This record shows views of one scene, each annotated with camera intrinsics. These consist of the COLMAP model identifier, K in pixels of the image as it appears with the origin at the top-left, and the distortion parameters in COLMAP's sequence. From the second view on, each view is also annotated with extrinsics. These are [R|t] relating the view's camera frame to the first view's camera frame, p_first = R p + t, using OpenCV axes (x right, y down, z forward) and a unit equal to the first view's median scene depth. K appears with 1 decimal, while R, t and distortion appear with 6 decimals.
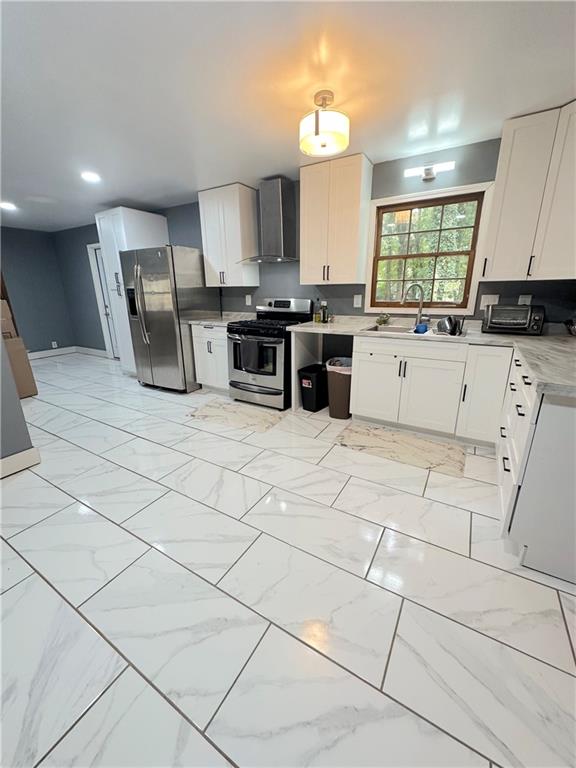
lens RADIAL K [[307.0, 0, 288.7], [0, 307.0, 383.4], [0, 0, 1]] dist [-0.001289, -0.000469]
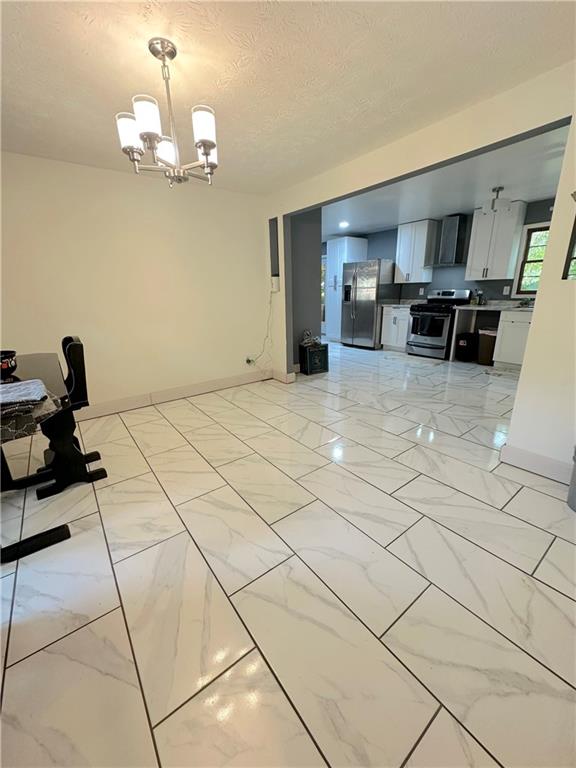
lens RADIAL K [[307.0, 0, 288.4], [0, 307.0, 384.2], [0, 0, 1]] dist [-0.001289, -0.000469]
pose [[0.926498, 0.098814, -0.363094, -0.169513], [-0.094581, 0.995081, 0.029465, 0.237819], [0.364219, 0.007042, 0.931287, -0.762141]]
